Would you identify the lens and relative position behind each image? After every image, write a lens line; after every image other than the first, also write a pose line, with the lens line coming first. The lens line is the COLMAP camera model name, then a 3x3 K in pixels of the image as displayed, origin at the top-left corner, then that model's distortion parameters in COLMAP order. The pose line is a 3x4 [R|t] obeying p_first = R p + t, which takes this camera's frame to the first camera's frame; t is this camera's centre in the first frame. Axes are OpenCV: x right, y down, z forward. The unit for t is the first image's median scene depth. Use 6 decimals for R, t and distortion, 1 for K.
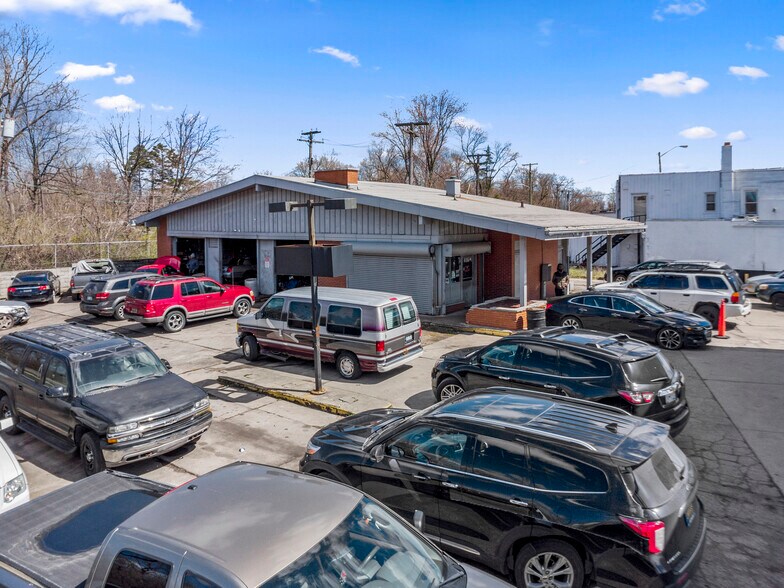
lens RADIAL K [[589.2, 0, 393.9], [0, 589.2, 253.2], [0, 0, 1]] dist [0.003174, 0.000795]
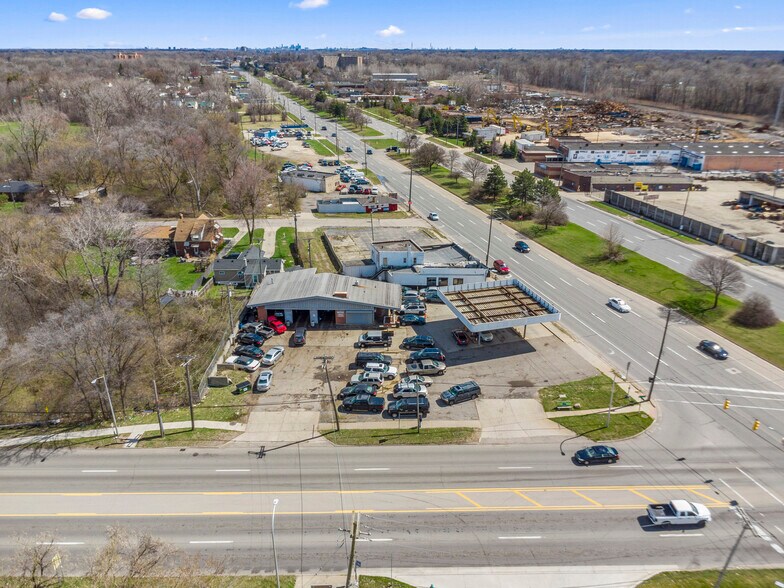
lens RADIAL K [[581.0, 0, 392.0], [0, 581.0, 294.0], [0, 0, 1]] dist [0.007444, 0.000893]
pose [[0.793906, -0.230276, 0.562749, -2.182209], [0.032097, 0.940093, 0.339403, -1.561086], [-0.607193, -0.251392, 0.753737, -2.309078]]
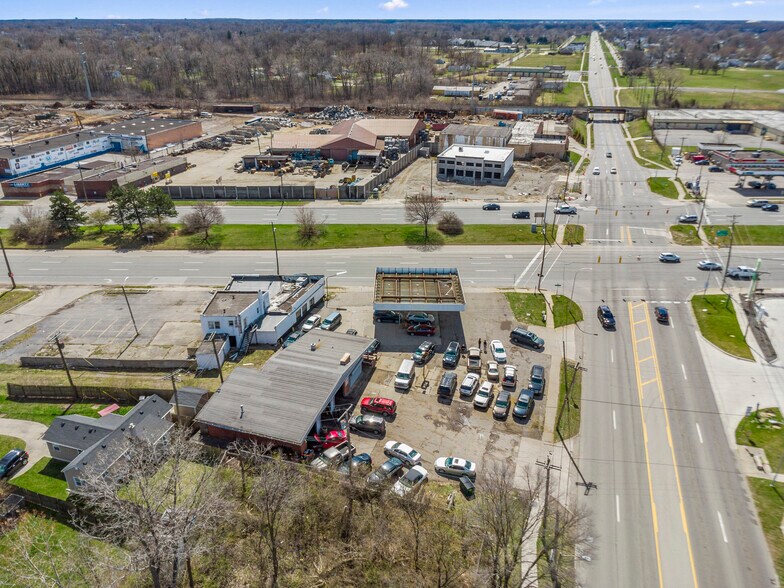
lens RADIAL K [[578.5, 0, 392.0], [0, 578.5, 294.0], [0, 0, 1]] dist [0.007684, -0.004368]
pose [[-0.345793, -0.399422, 0.849052, -2.956043], [0.060843, 0.893423, 0.445076, -1.992047], [-0.936336, 0.205563, -0.284638, 1.723117]]
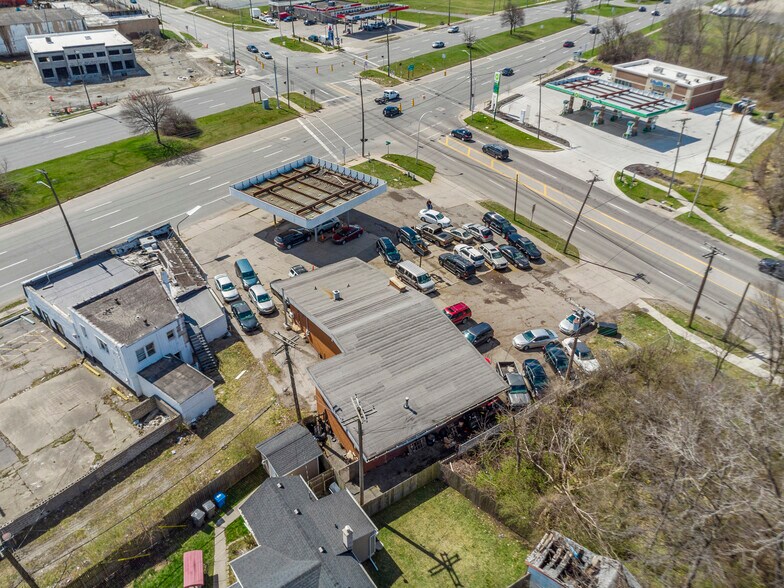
lens RADIAL K [[570.8, 0, 392.0], [0, 570.8, 294.0], [0, 0, 1]] dist [0.007967, -0.002880]
pose [[-0.952389, -0.181798, 0.244754, -0.704229], [0.008402, 0.786820, 0.617126, -1.651683], [-0.304769, 0.589800, -0.747831, 2.985773]]
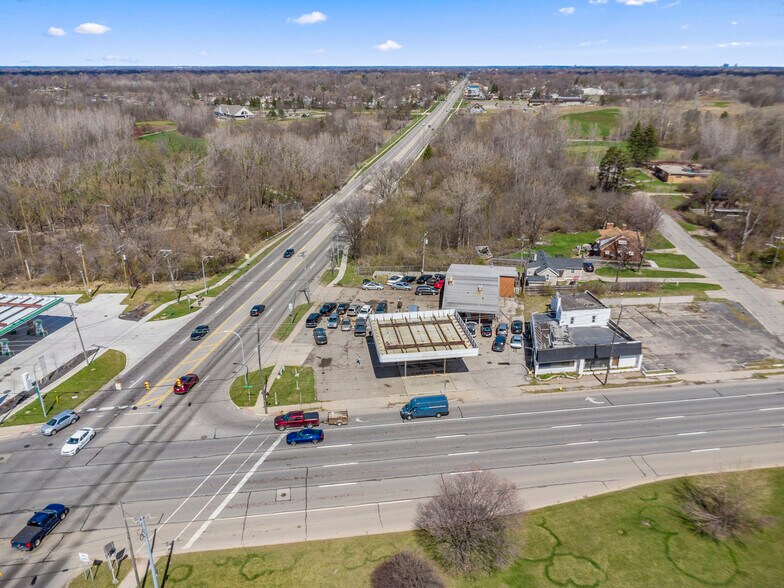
lens RADIAL K [[570.8, 0, 392.0], [0, 570.8, 294.0], [0, 0, 1]] dist [0.007967, -0.002880]
pose [[0.484634, 0.325690, -0.811823, 3.686977], [-0.056738, 0.937848, 0.342378, -1.689499], [0.872875, -0.119866, 0.472992, -1.702359]]
